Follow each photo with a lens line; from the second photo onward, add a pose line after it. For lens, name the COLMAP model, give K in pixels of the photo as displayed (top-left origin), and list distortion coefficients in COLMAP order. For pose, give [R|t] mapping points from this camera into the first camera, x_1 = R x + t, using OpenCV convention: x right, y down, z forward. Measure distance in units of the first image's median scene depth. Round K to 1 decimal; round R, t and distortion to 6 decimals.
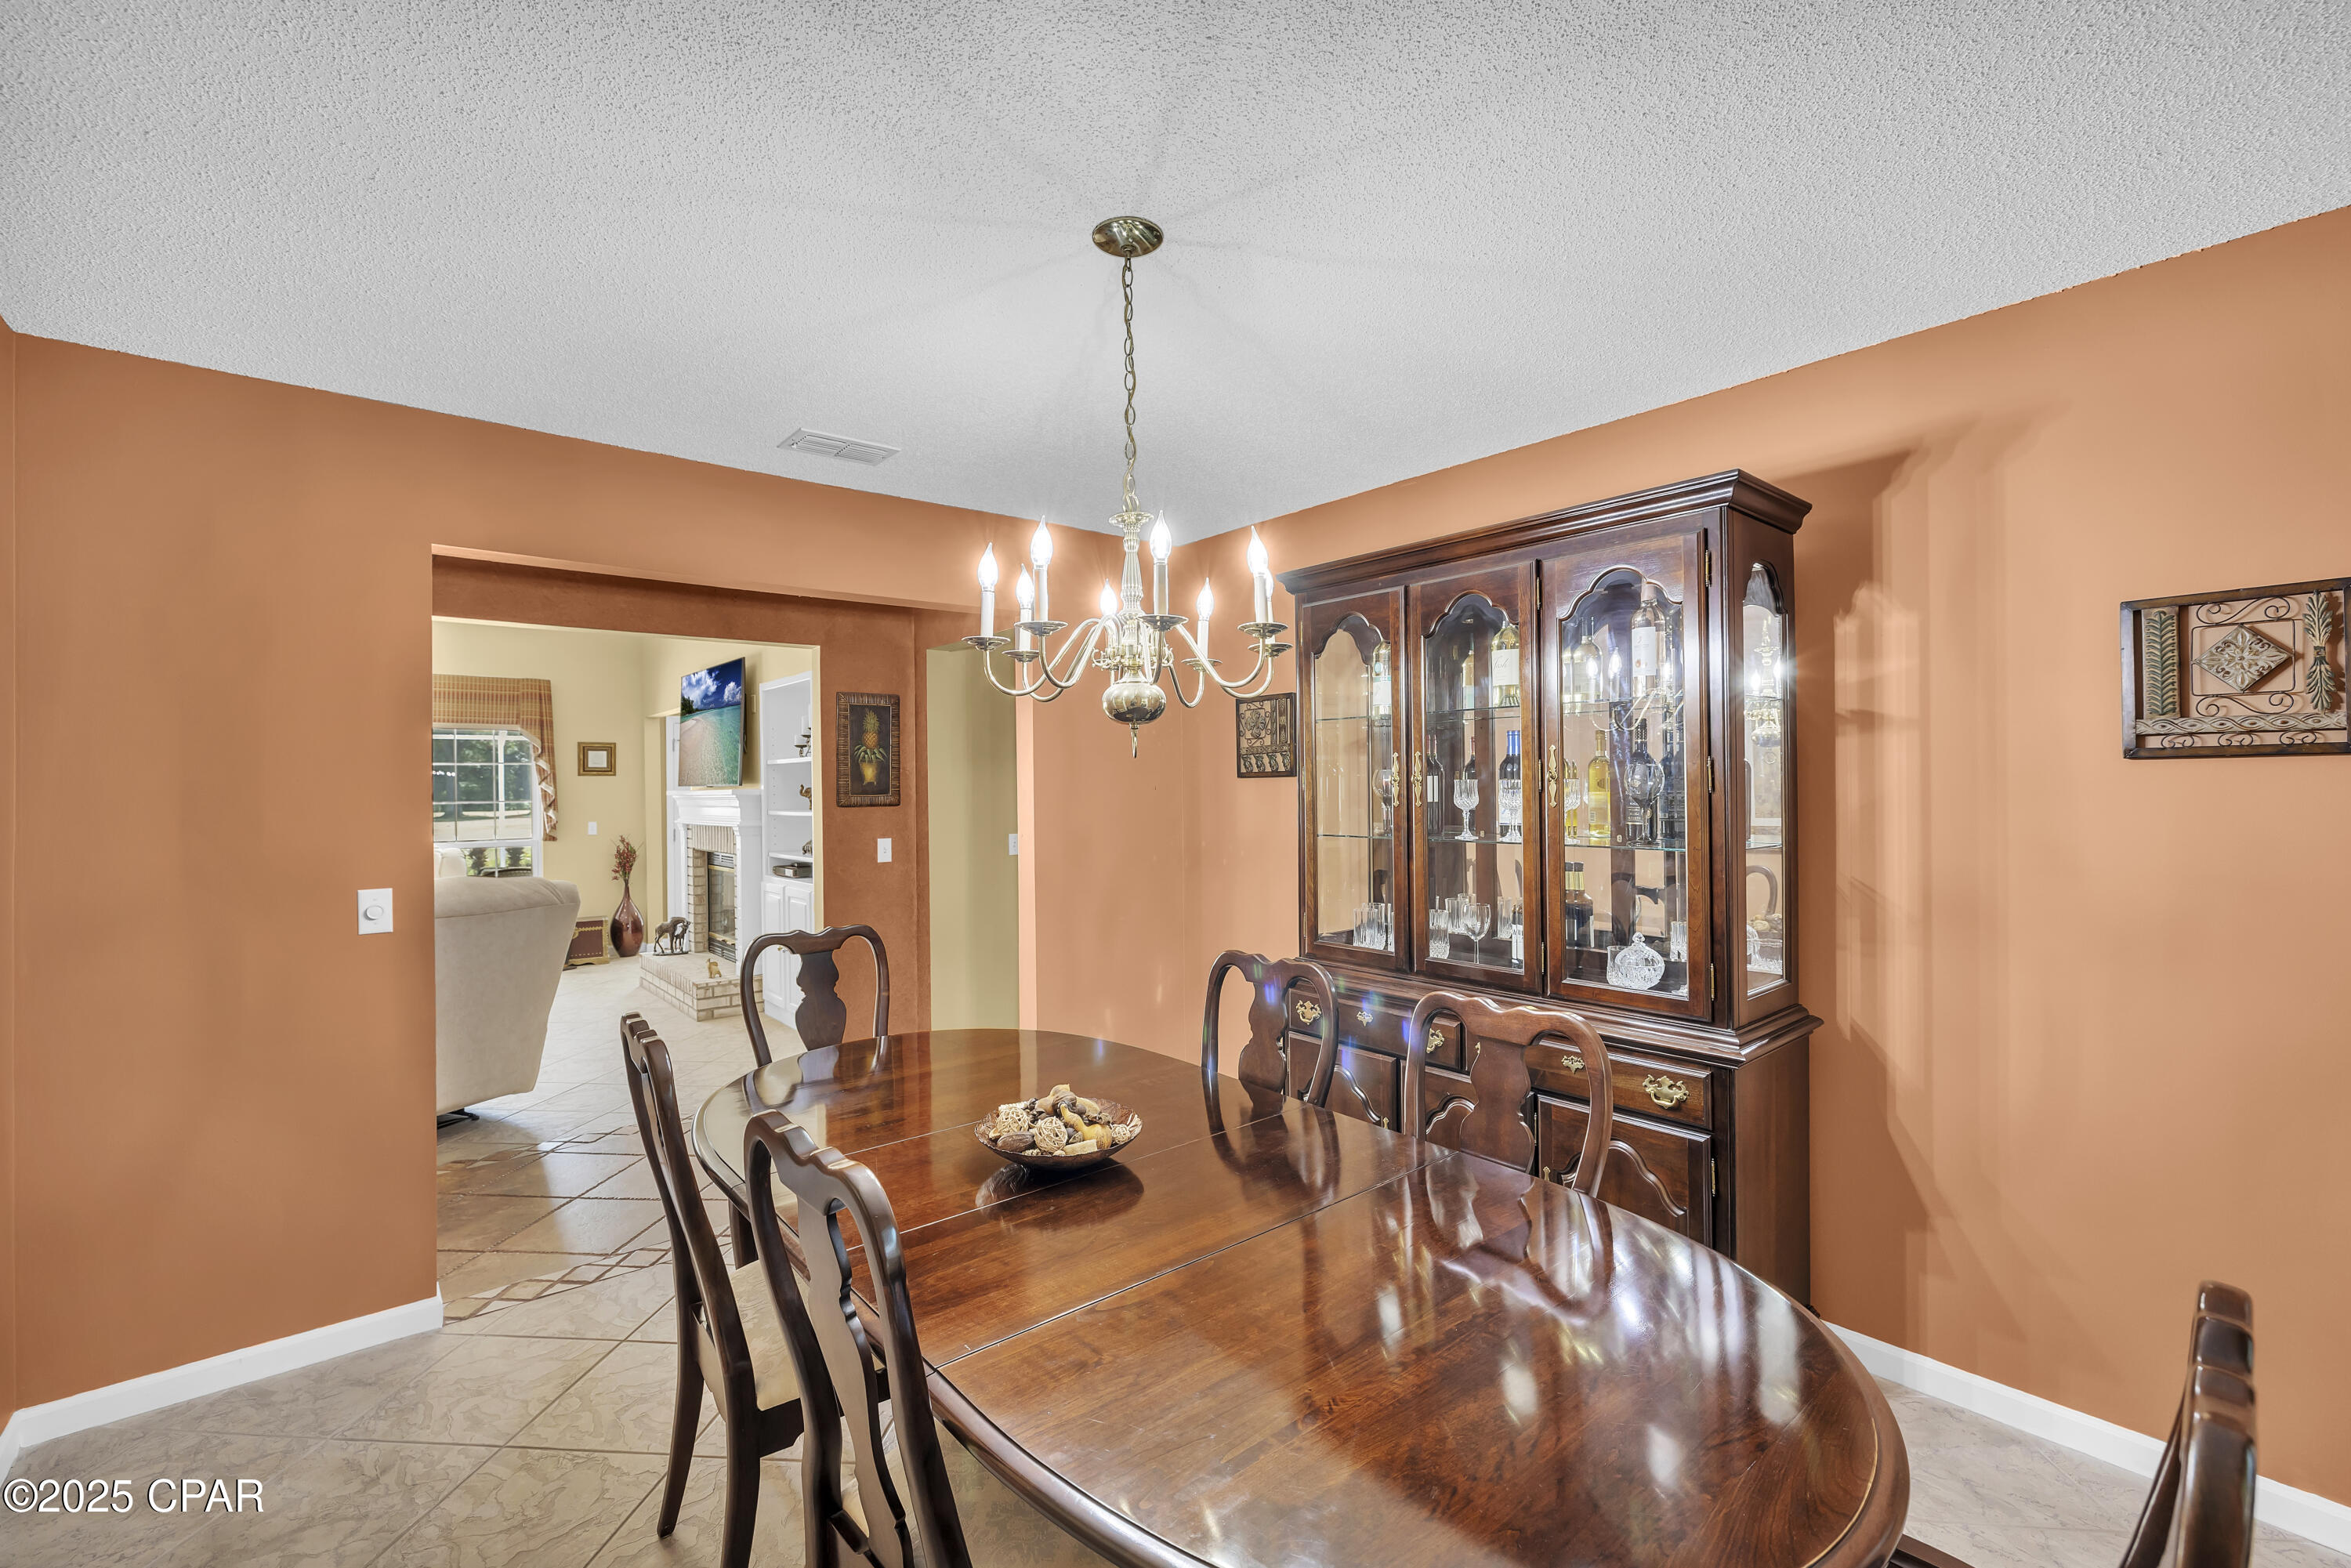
lens RADIAL K [[992.5, 0, 1177.3], [0, 992.5, 791.4], [0, 0, 1]] dist [-0.000432, -0.000034]
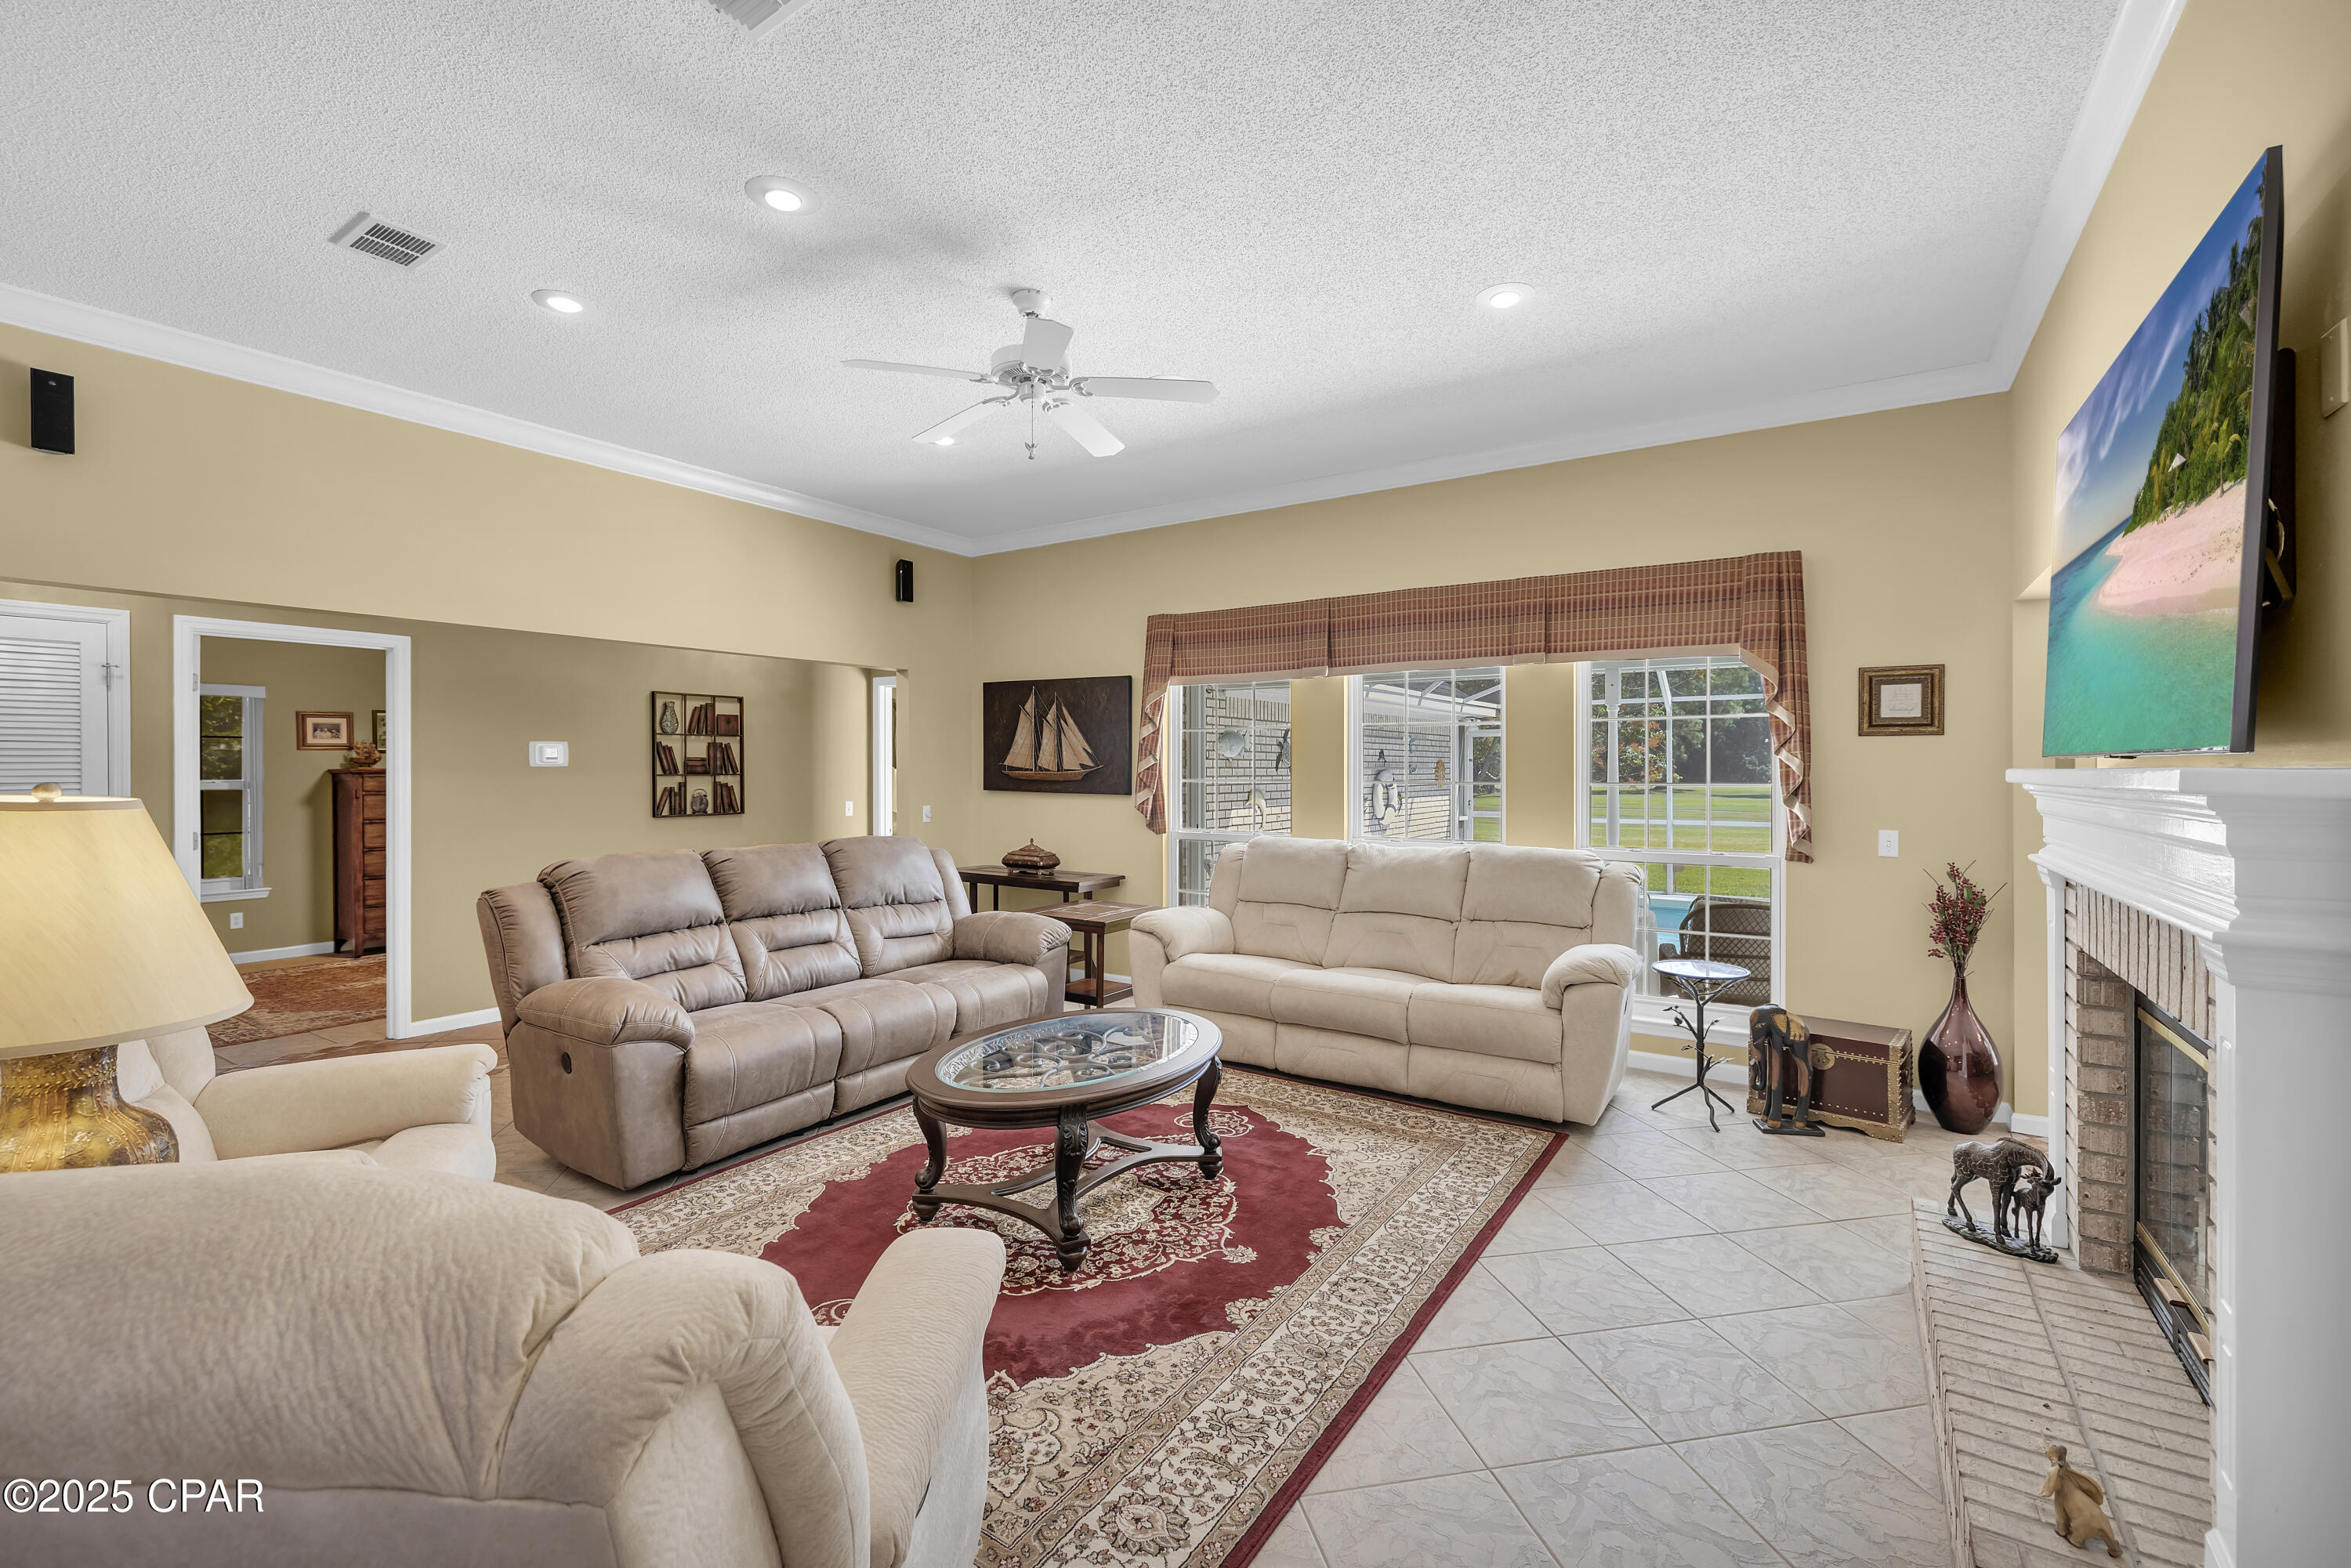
lens RADIAL K [[986.3, 0, 1175.5], [0, 986.3, 784.0], [0, 0, 1]] dist [-0.001529, -0.000459]
pose [[0.278892, 0.022016, -0.960070, -0.228803], [-0.005114, 0.999757, 0.021440, -0.000613], [0.960309, -0.001070, 0.278937, 0.544352]]
